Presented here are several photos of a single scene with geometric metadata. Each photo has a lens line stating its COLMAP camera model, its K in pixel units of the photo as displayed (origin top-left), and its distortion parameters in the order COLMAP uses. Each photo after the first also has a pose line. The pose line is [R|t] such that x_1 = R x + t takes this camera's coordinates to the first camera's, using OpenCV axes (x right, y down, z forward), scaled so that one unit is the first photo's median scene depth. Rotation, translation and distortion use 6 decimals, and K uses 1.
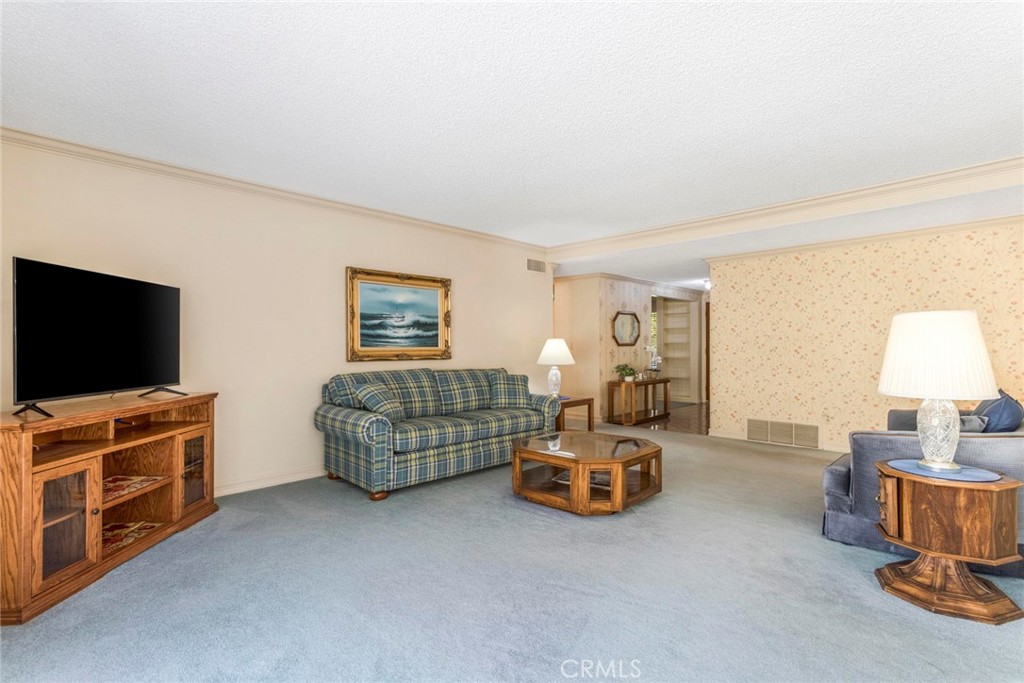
lens RADIAL K [[480.2, 0, 509.6], [0, 480.2, 350.5], [0, 0, 1]] dist [-0.007471, 0.011067]
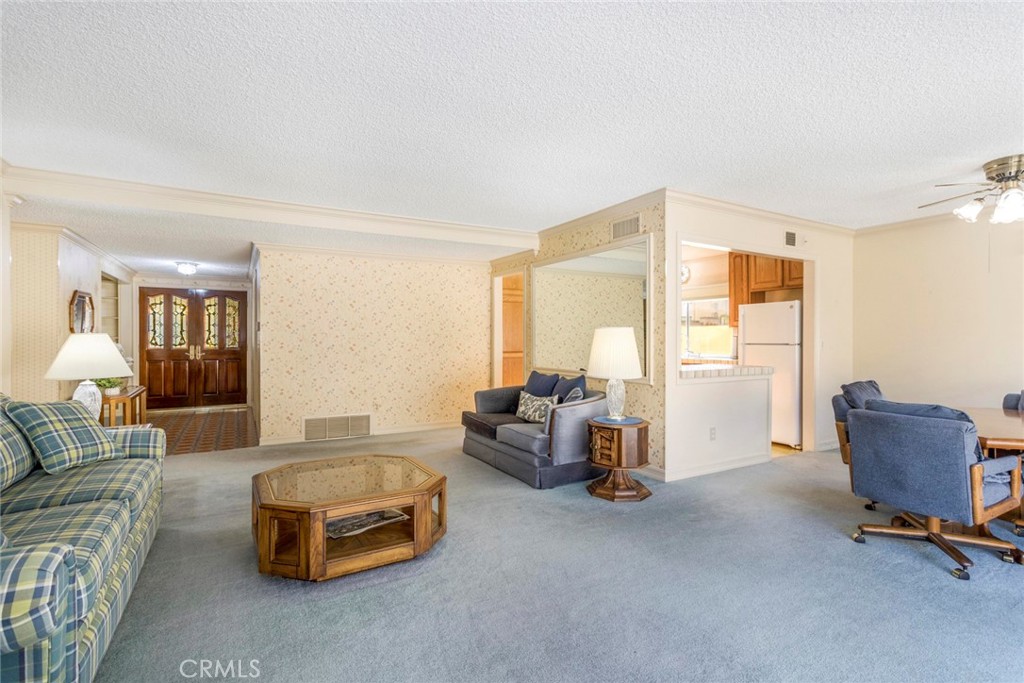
lens RADIAL K [[480.2, 0, 513.6], [0, 480.2, 337.2], [0, 0, 1]] dist [-0.007471, 0.011067]
pose [[0.270945, 0.007687, 0.962564, -0.381506], [0.005680, 0.999938, -0.009584, -0.012777], [-0.962578, 0.008065, 0.270884, 0.403180]]
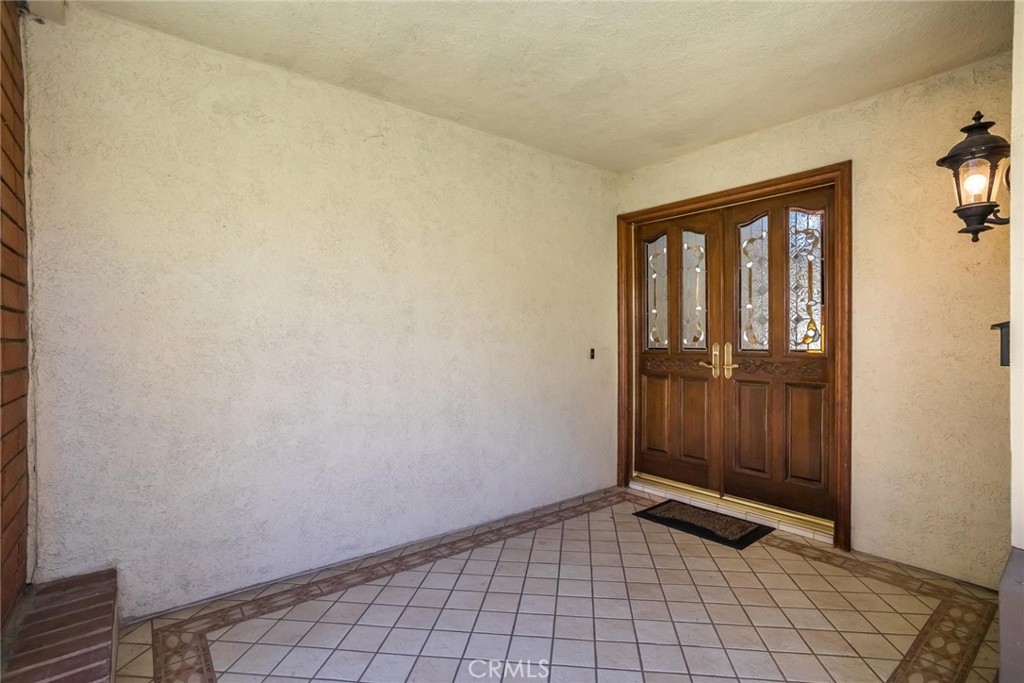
lens RADIAL K [[480.2, 0, 514.2], [0, 480.2, 338.7], [0, 0, 1]] dist [-0.007471, 0.011067]
pose [[0.797711, -0.006674, 0.603003, 0.263826], [0.008903, 0.999960, -0.000710, -0.015915], [-0.602974, 0.005935, 0.797739, 1.744481]]
